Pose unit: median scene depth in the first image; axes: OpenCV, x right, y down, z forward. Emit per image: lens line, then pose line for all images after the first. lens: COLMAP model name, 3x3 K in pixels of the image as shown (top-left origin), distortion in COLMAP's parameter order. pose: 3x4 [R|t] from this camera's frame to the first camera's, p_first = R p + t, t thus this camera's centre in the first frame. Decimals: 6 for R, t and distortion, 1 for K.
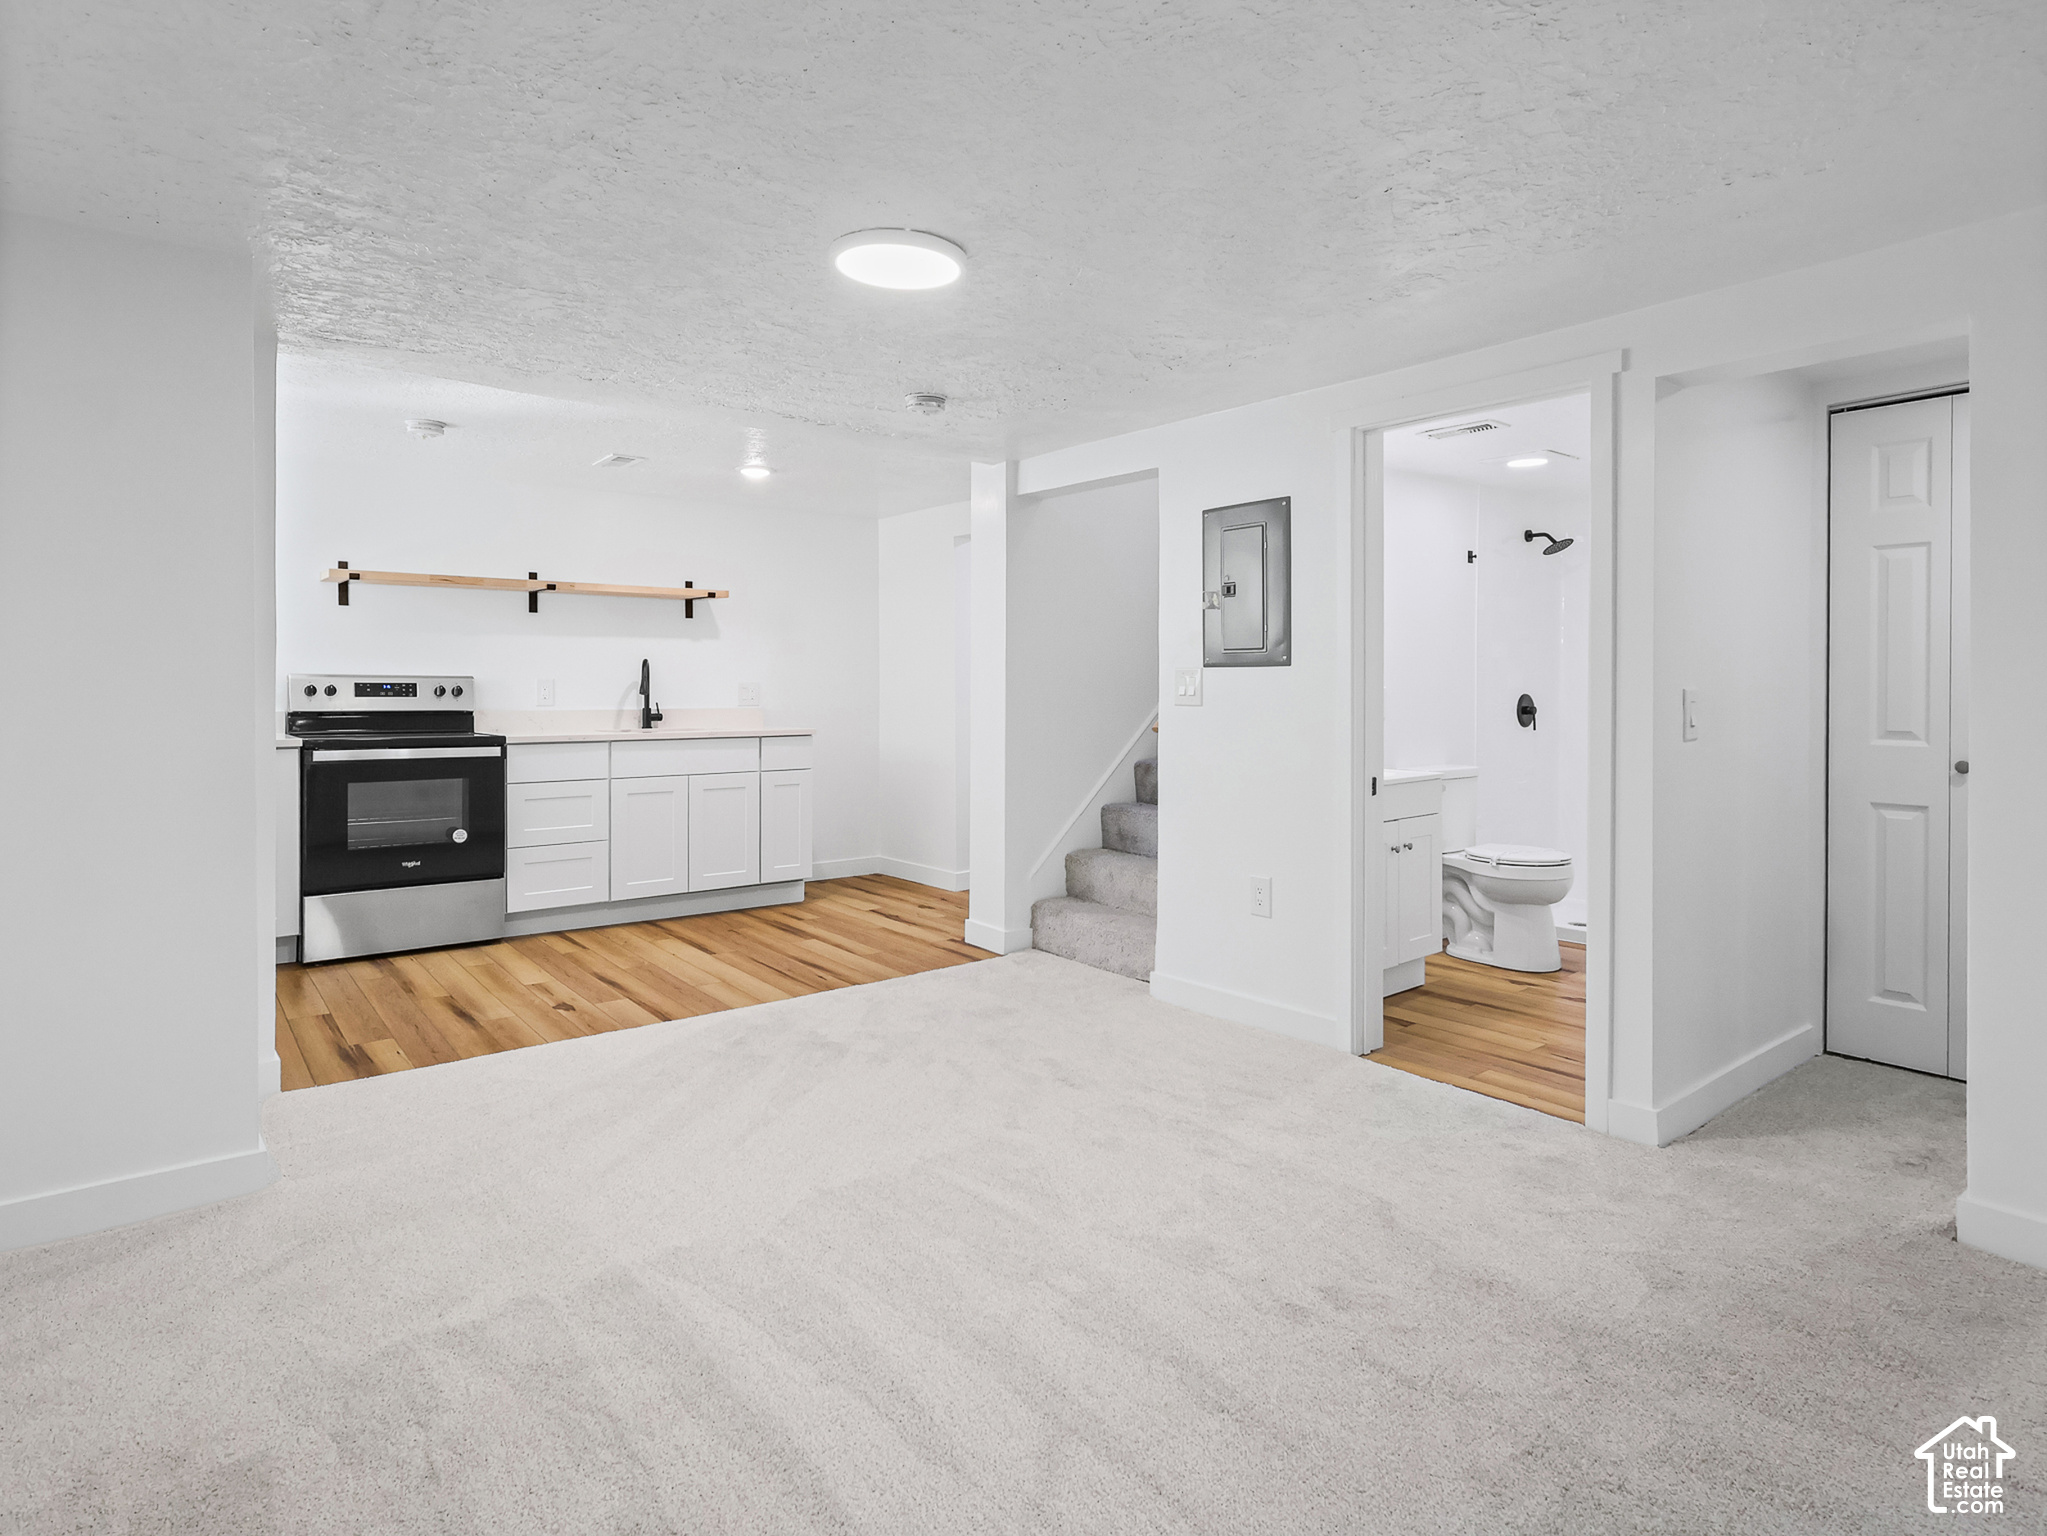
lens RADIAL K [[1093.1, 0, 1023.5], [0, 1093.1, 768.0], [0, 0, 1]] dist [-0.002069, 0.001483]
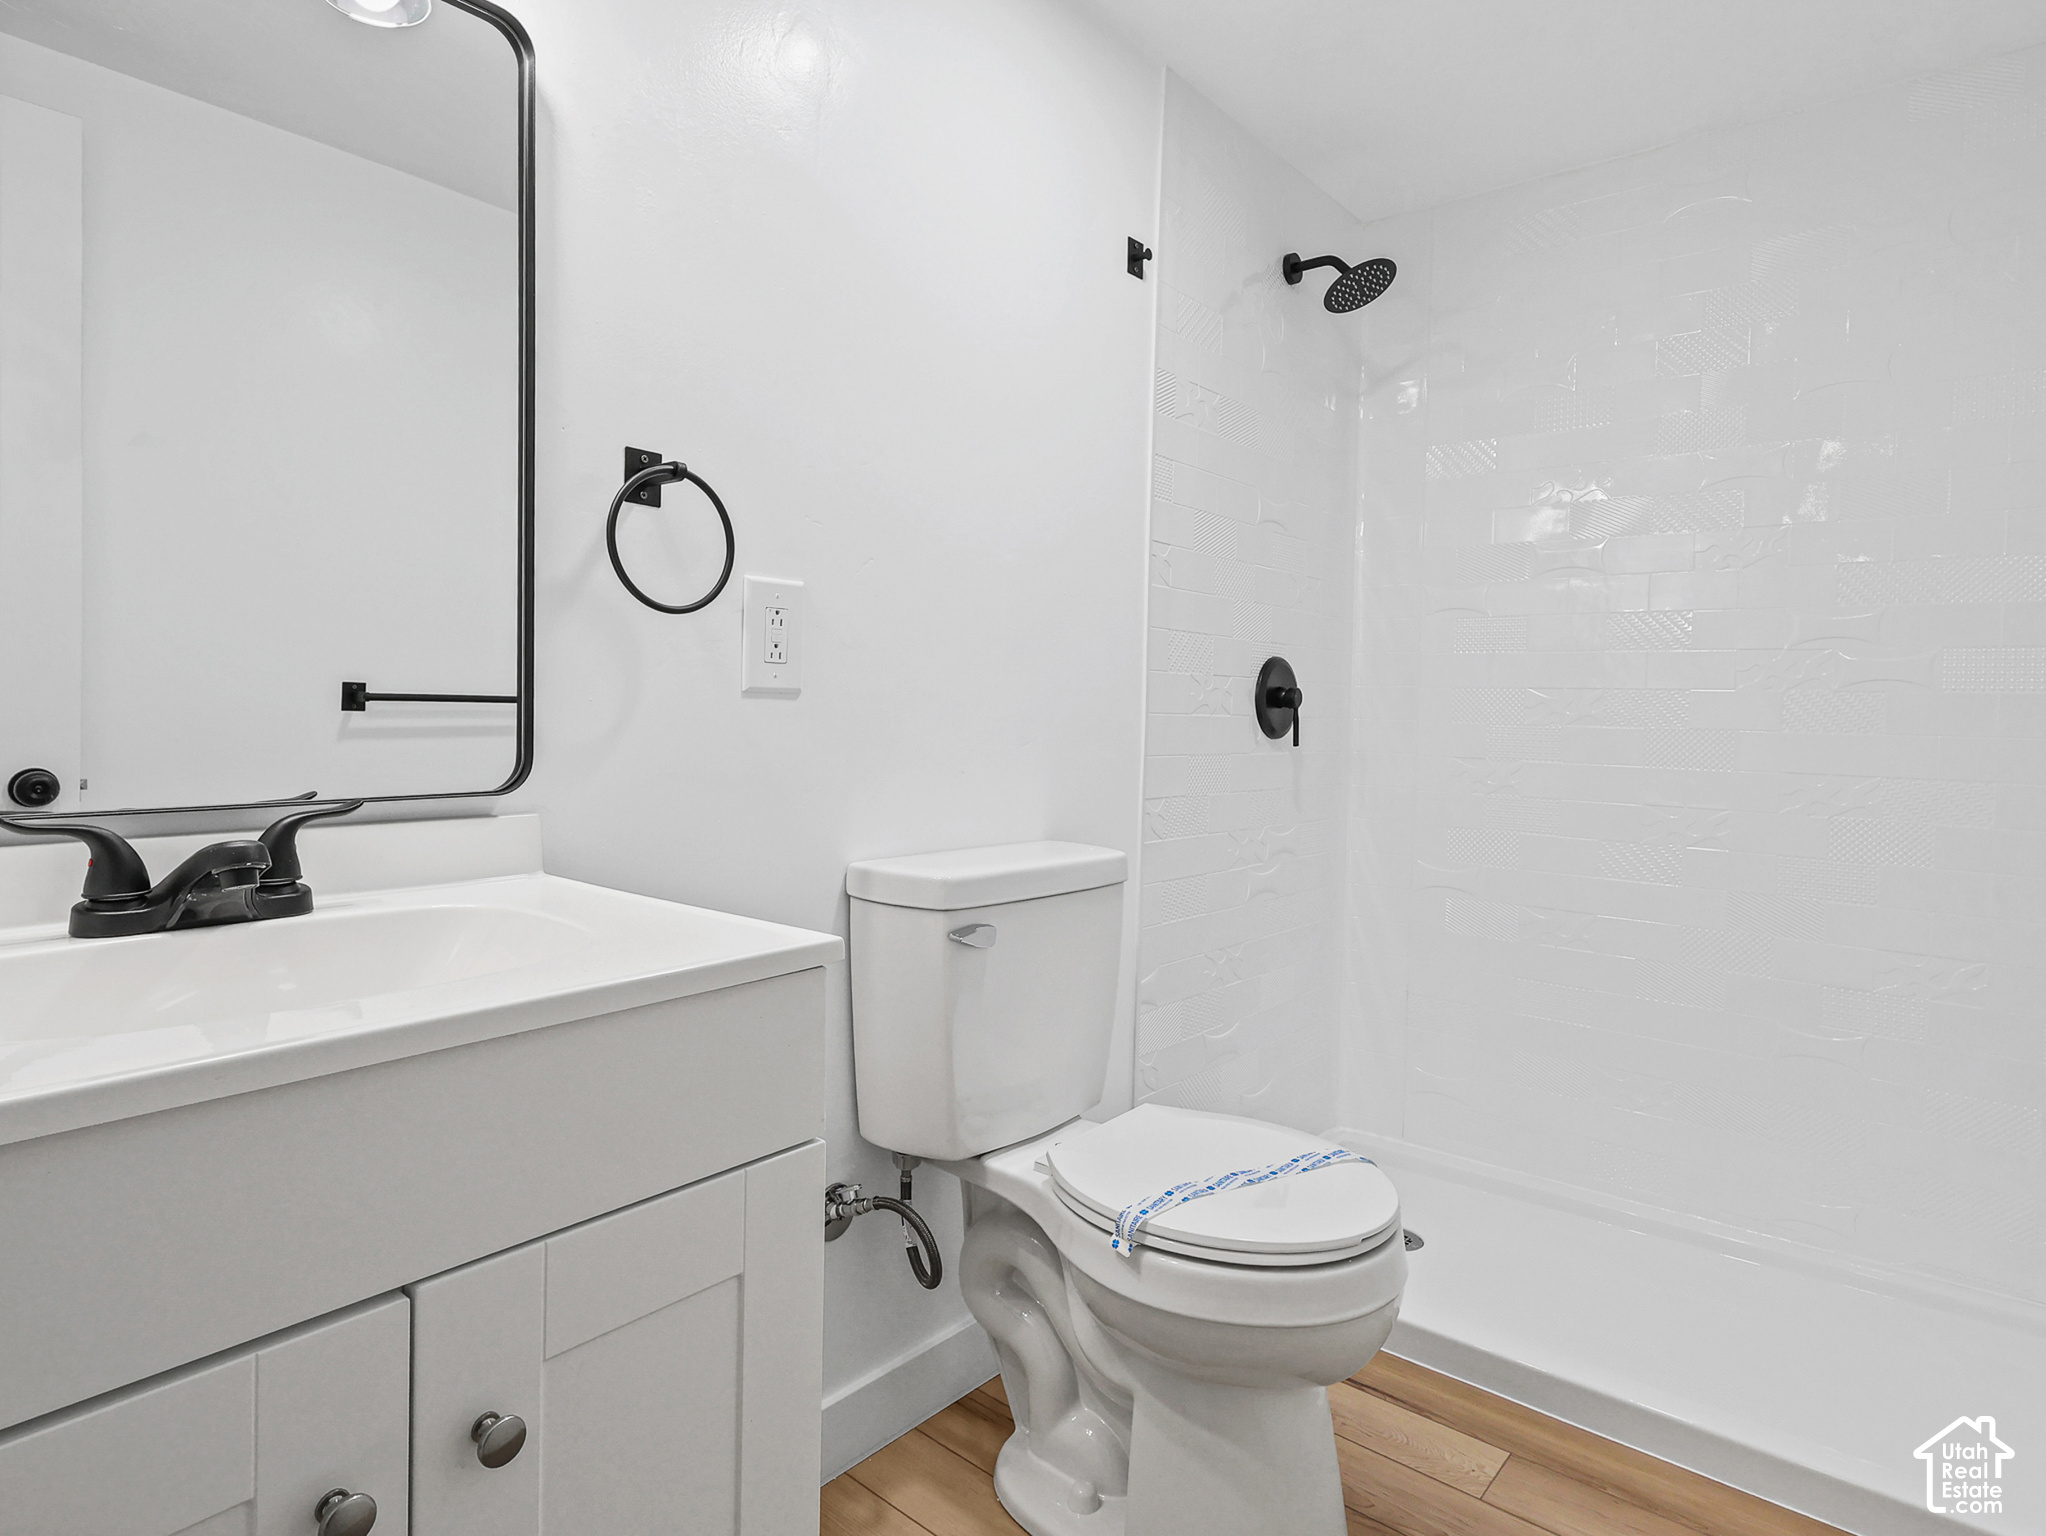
lens RADIAL K [[1092.6, 0, 1023.0], [0, 1092.6, 768.0], [0, 0, 1]] dist [-0.002069, 0.001483]
pose [[0.983316, 0.025574, 0.180098, 0.317659], [-0.026467, 0.999646, 0.002554, -0.026865], [-0.179969, -0.007278, 0.983645, 0.665173]]
